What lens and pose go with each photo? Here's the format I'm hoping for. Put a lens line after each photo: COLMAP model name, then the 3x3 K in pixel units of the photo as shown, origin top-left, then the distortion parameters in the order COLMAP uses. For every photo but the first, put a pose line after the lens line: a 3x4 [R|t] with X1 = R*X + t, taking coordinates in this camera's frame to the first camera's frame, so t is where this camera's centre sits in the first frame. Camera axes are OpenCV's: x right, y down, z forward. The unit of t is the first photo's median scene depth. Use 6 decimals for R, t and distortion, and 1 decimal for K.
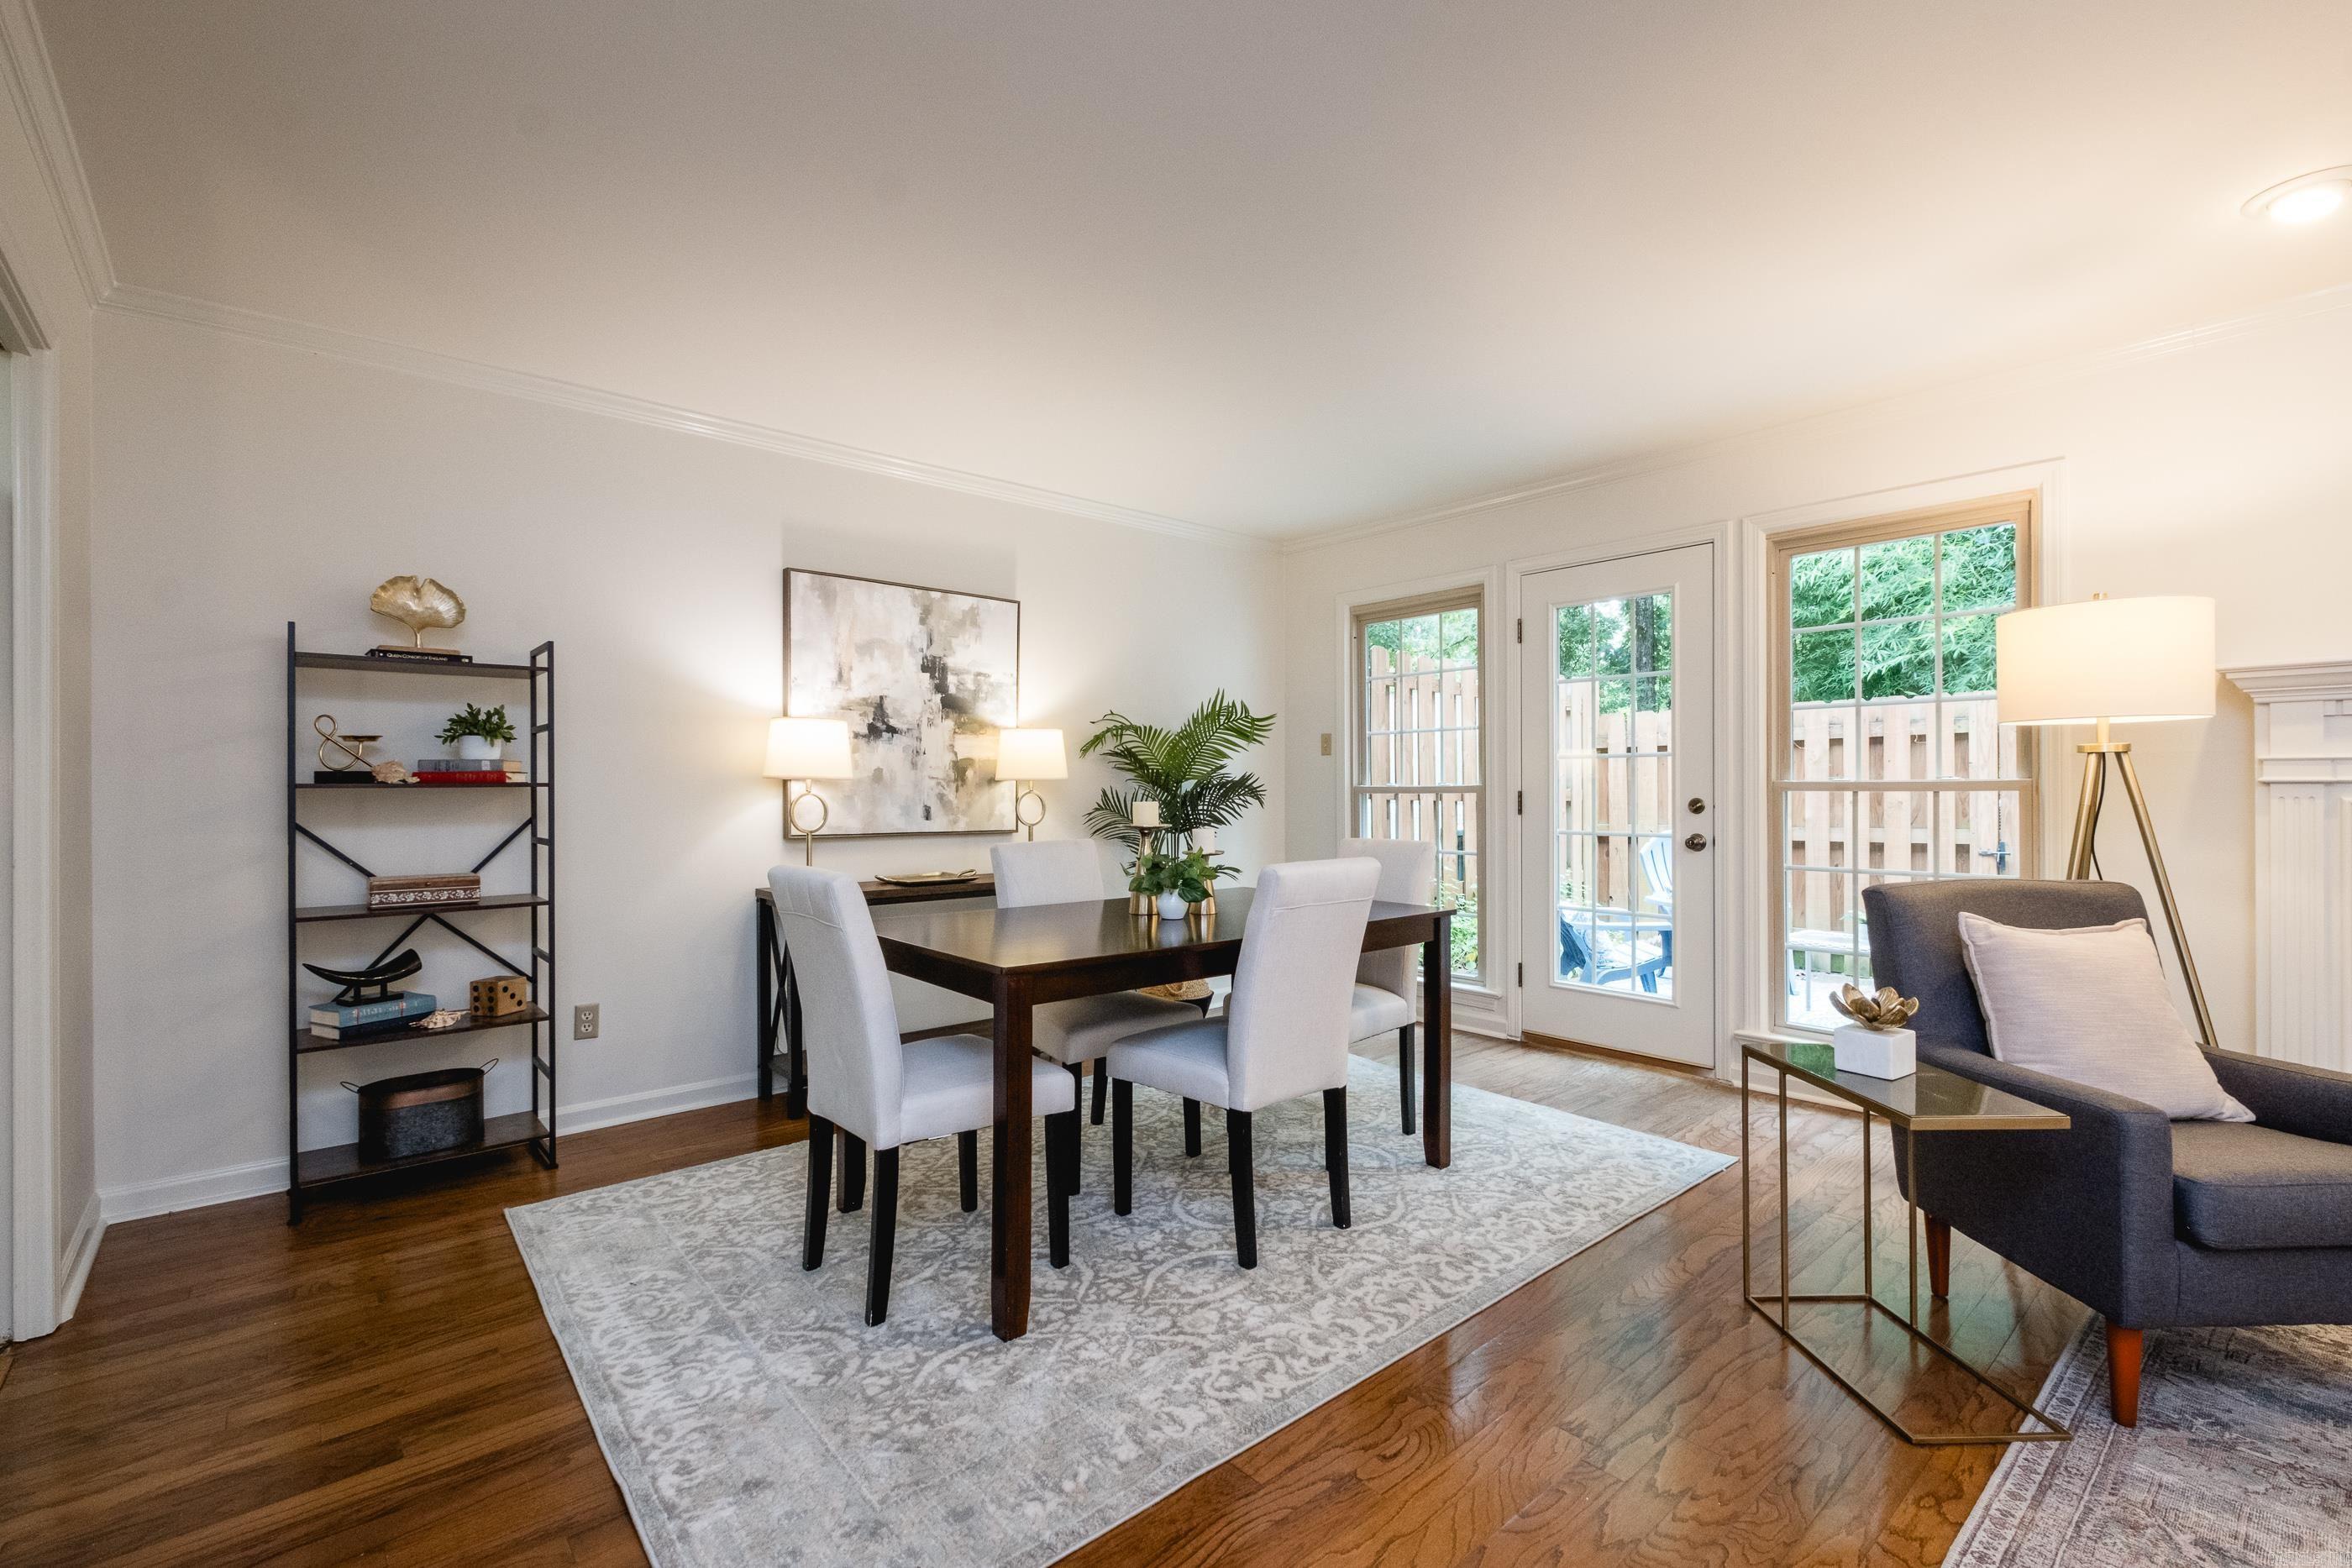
lens RADIAL K [[1042.4, 0, 1165.7], [0, 1042.4, 770.7], [0, 0, 1]] dist [0.007317, -0.005172]
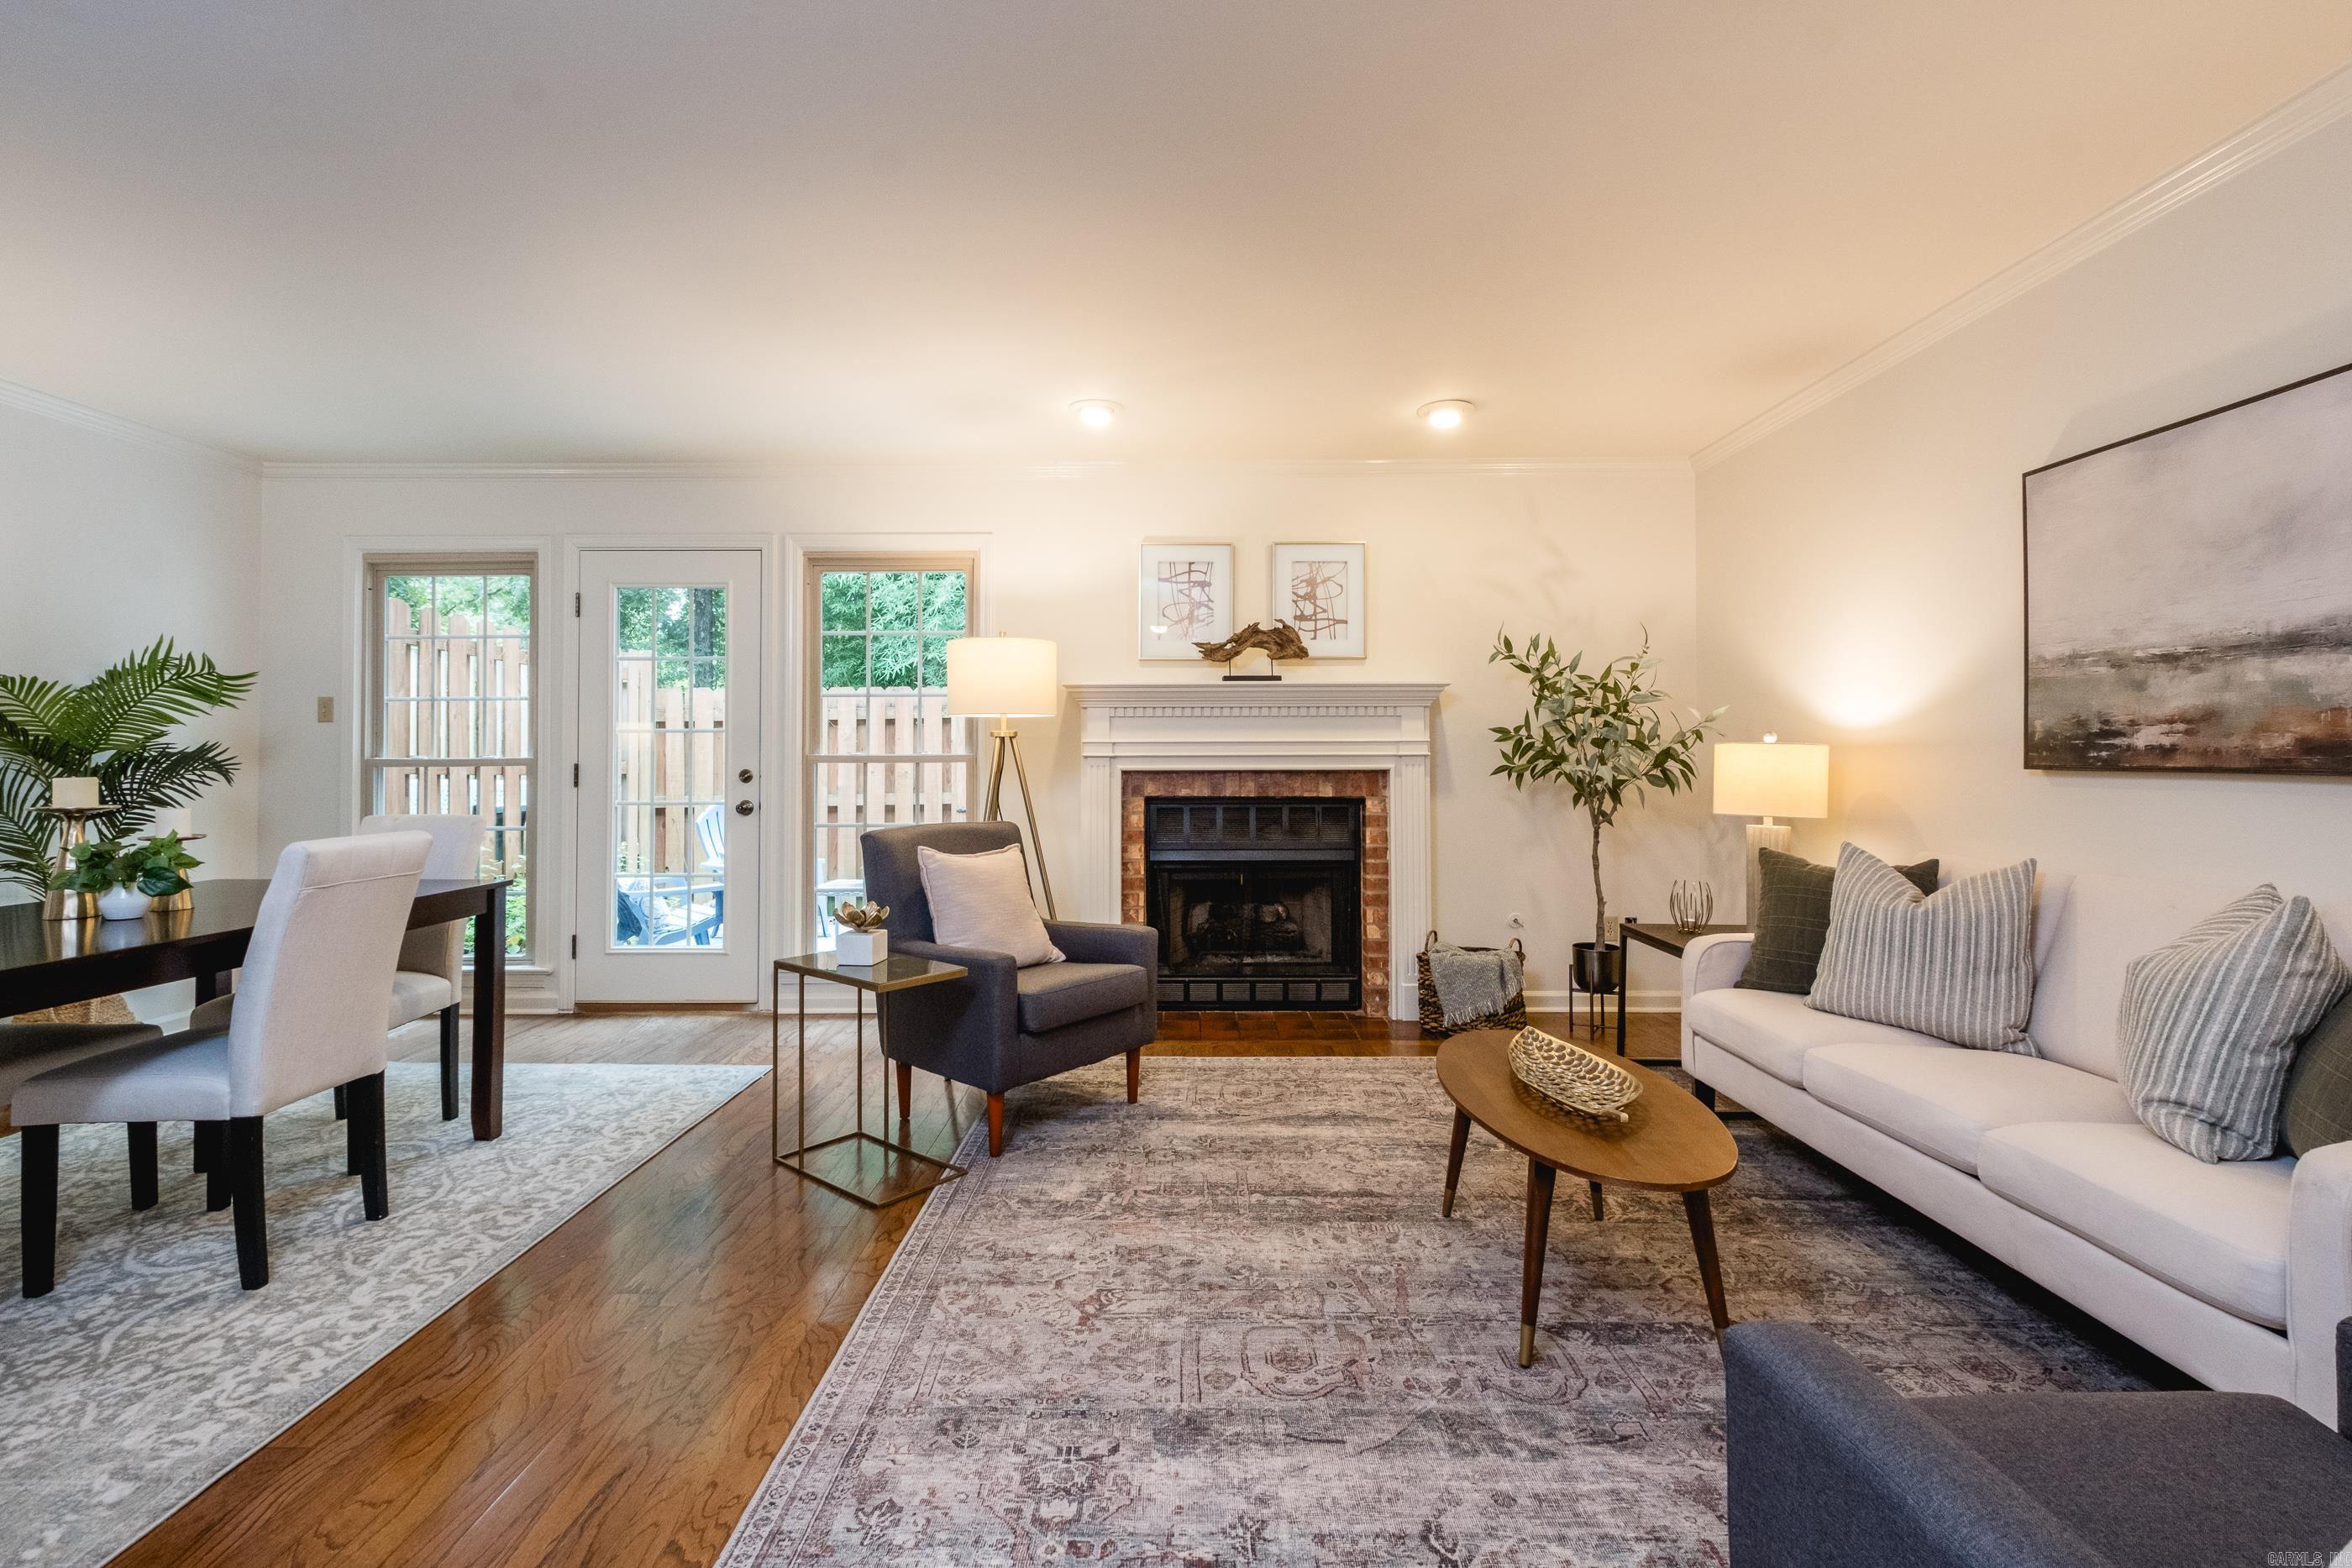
lens RADIAL K [[1042.4, 0, 1188.0], [0, 1042.4, 751.8], [0, 0, 1]] dist [0.007317, -0.005172]
pose [[0.648165, 0.005489, 0.761480, -0.080722], [-0.011421, 0.999932, 0.002514, -0.002237], [-0.761414, -0.010326, 0.648183, -0.182160]]
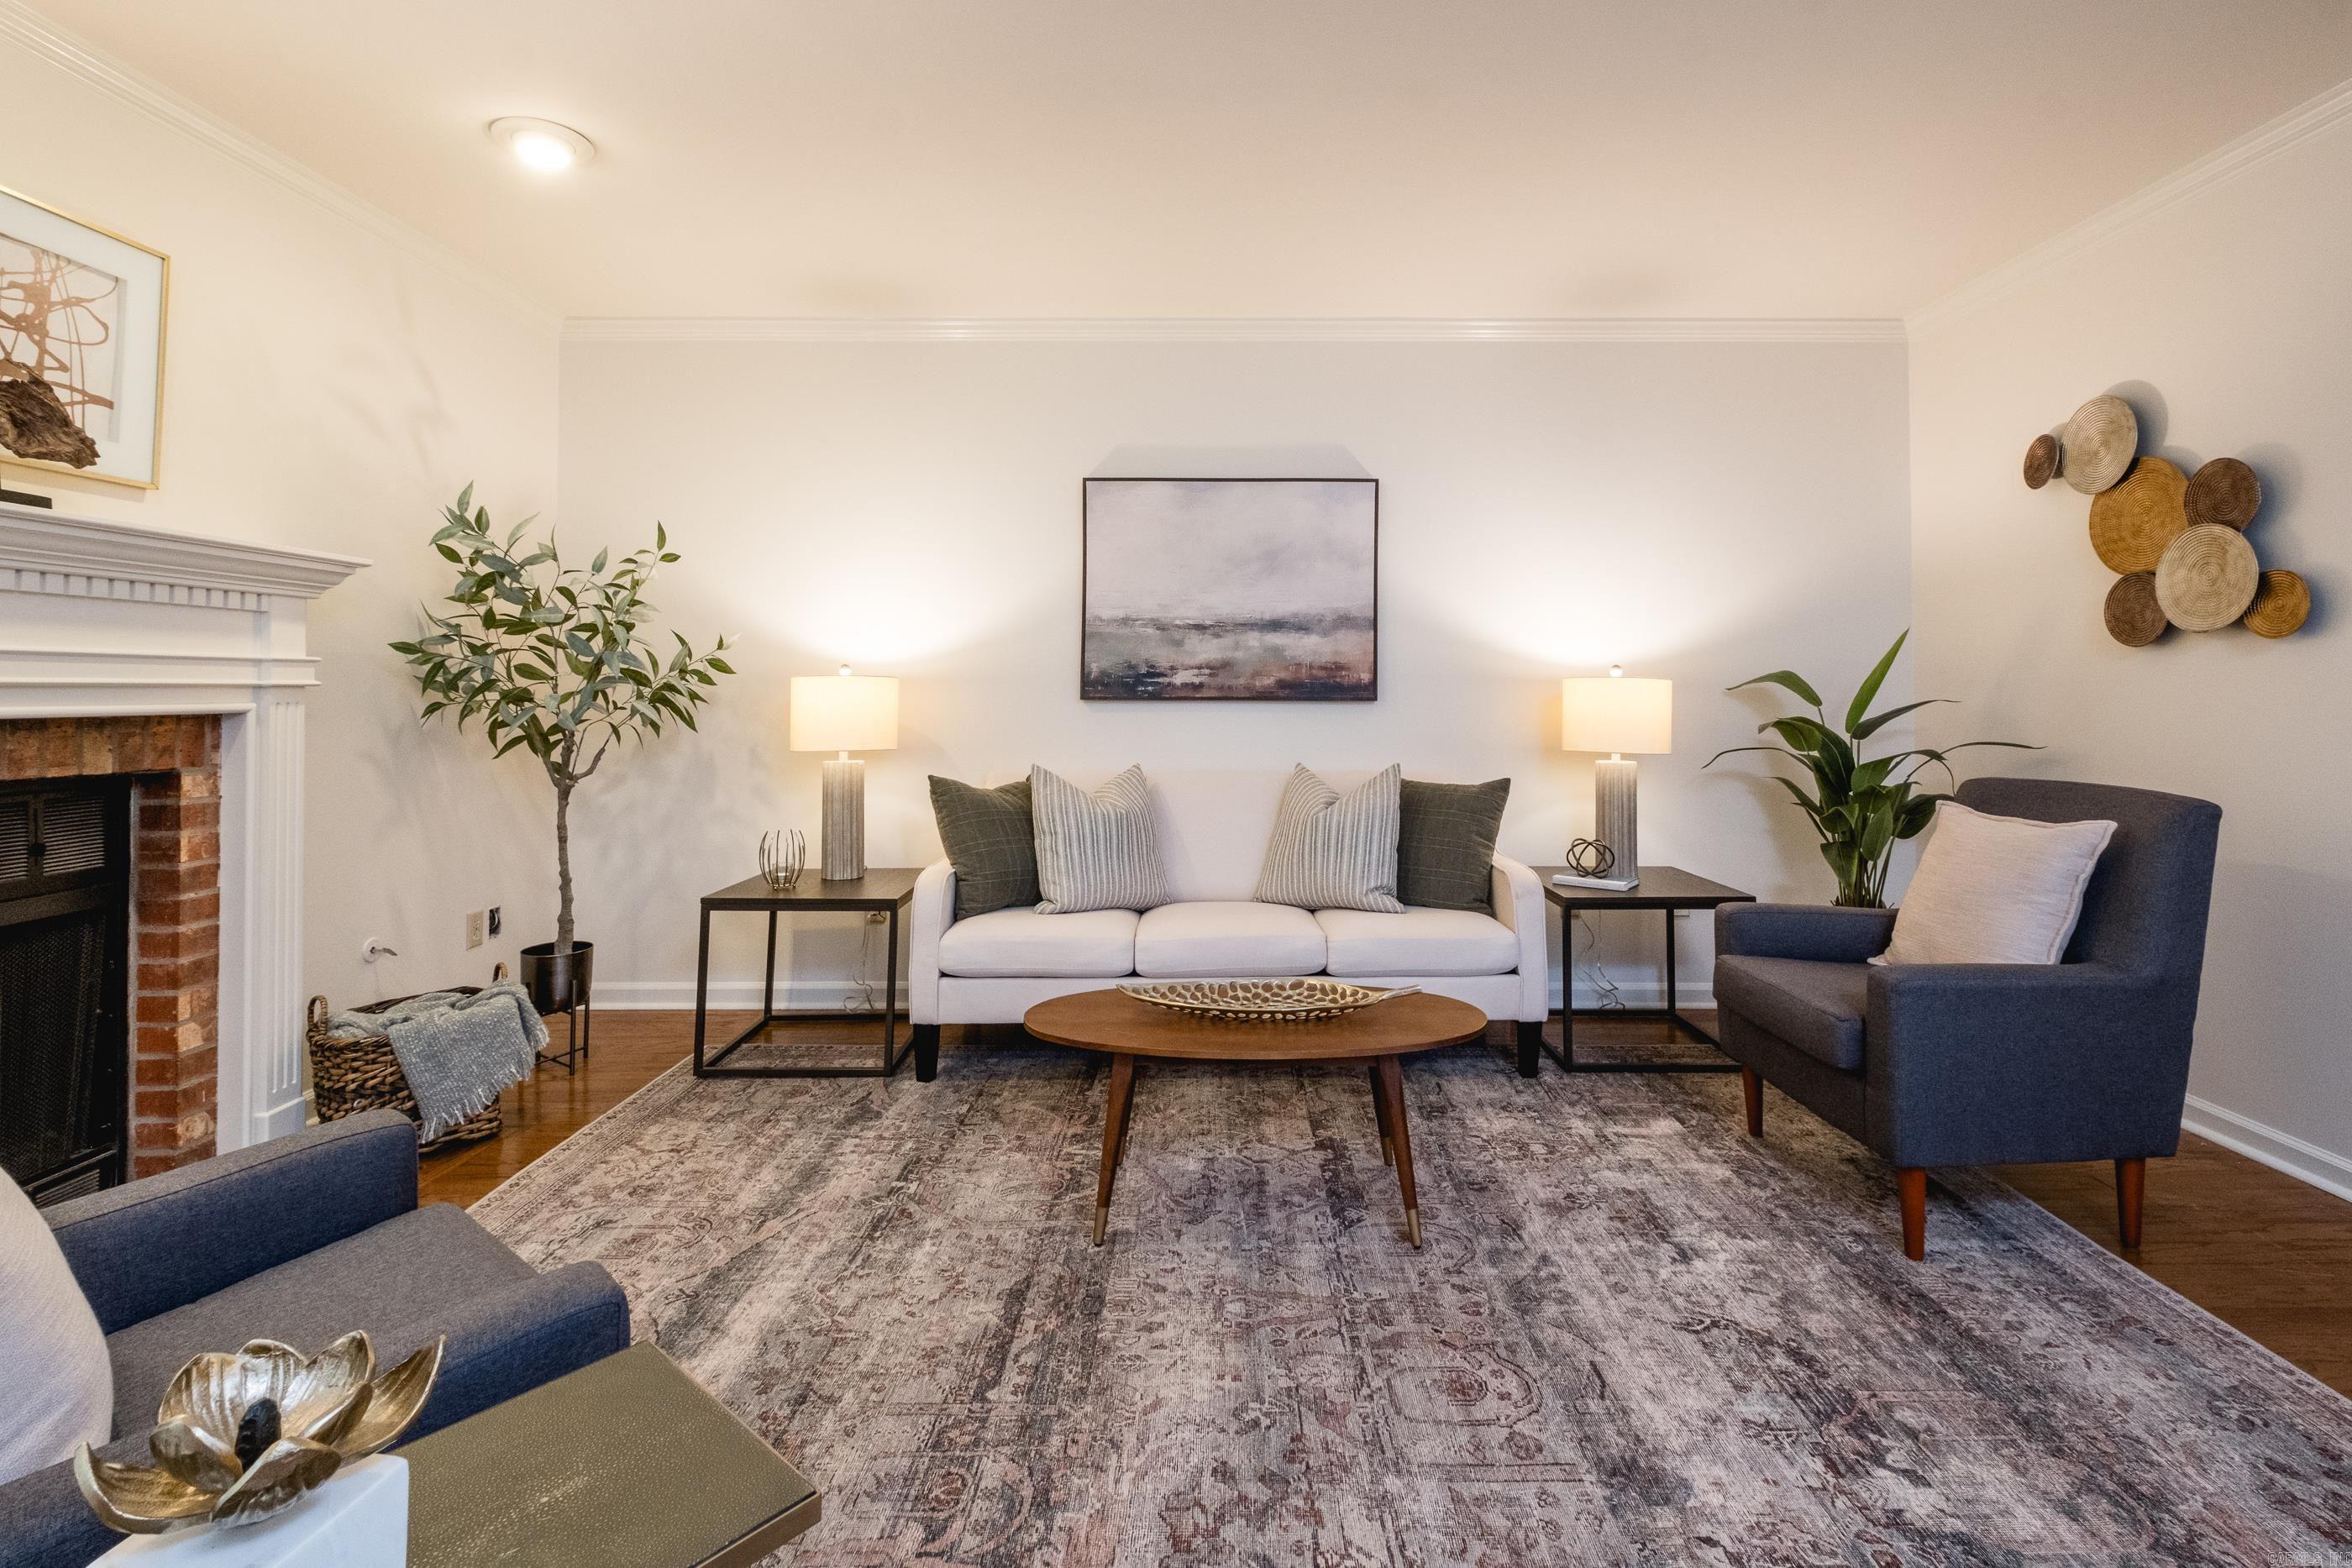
lens RADIAL K [[1042.4, 0, 1205.3], [0, 1042.4, 678.8], [0, 0, 1]] dist [0.007317, -0.005172]
pose [[-0.758517, 0.010202, 0.651574, 0.226037], [-0.007985, 0.999657, -0.024948, 0.014321], [-0.651605, -0.024126, -0.758175, 0.819218]]
